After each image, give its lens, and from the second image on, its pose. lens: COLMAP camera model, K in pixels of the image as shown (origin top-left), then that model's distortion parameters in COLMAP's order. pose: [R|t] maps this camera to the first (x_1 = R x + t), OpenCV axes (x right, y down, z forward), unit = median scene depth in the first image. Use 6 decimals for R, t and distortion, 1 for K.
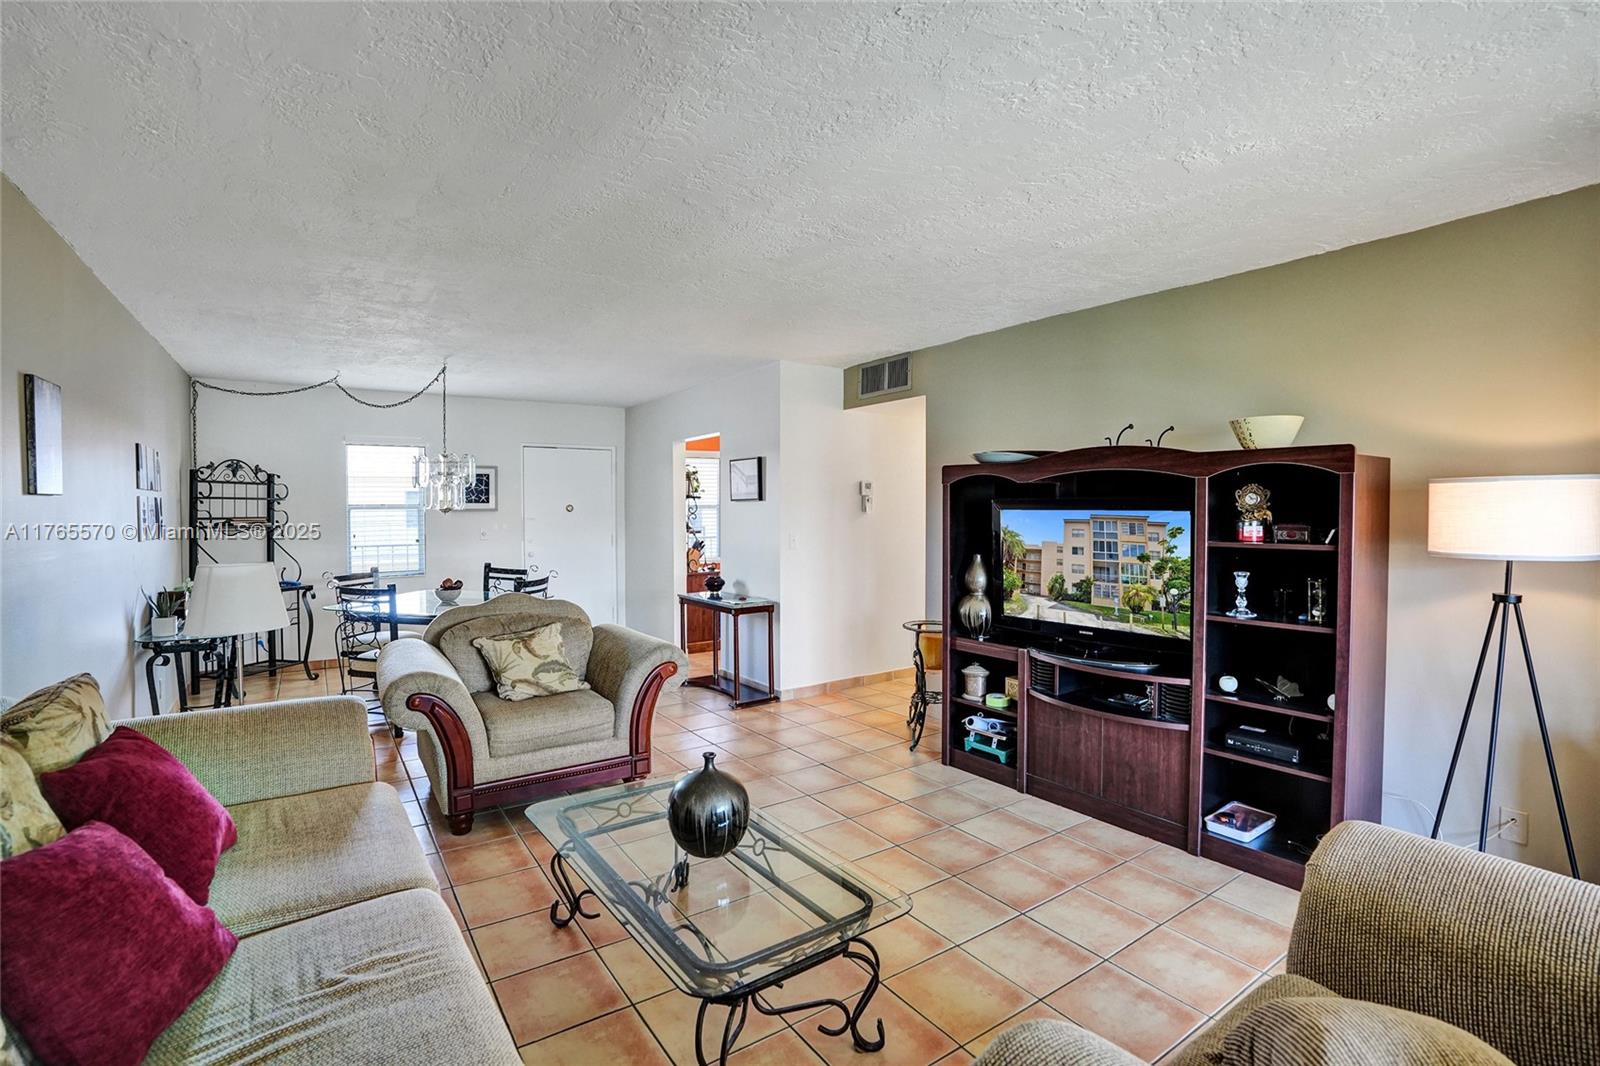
lens RADIAL K [[736.4, 0, 803.6], [0, 736.4, 530.5], [0, 0, 1]] dist [-0.068408, 0.016106]
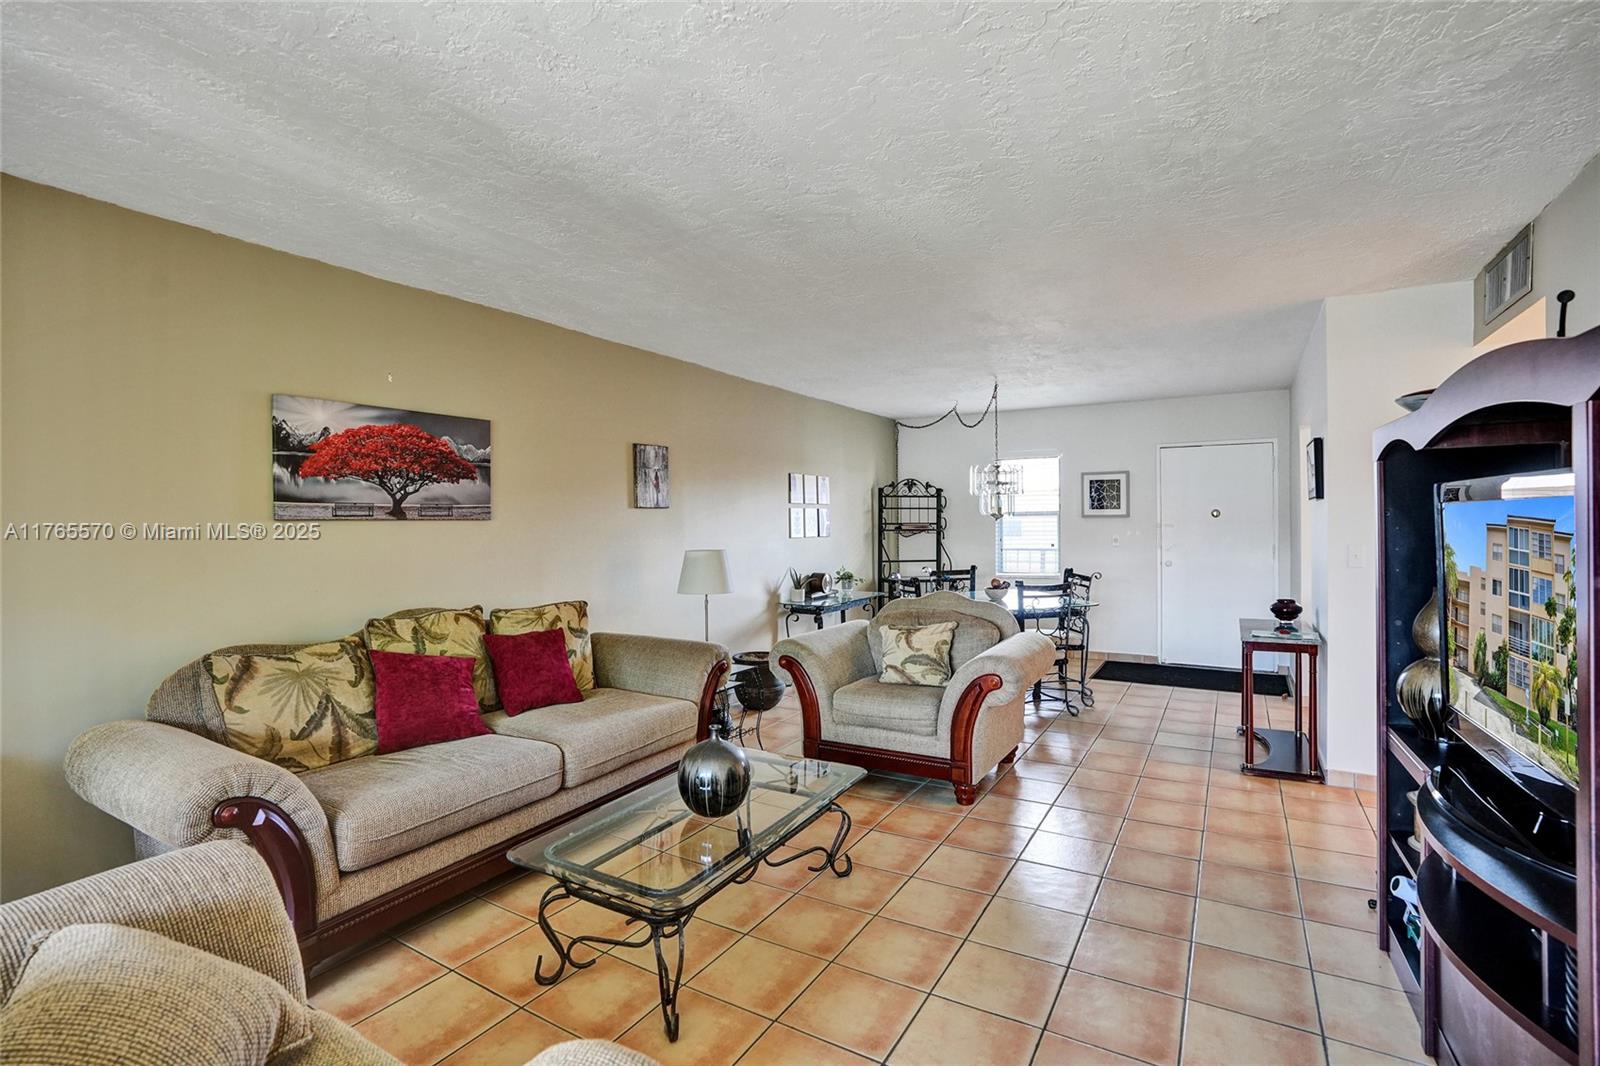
lens RADIAL K [[748.5, 0, 794.1], [0, 748.5, 529.5], [0, 0, 1]] dist [-0.069713, 0.029532]
pose [[0.414292, 0.005846, -0.910125, 0.521117], [-0.018671, 0.999824, -0.002077, 0.000571], [0.909952, 0.017853, 0.414328, 0.335985]]
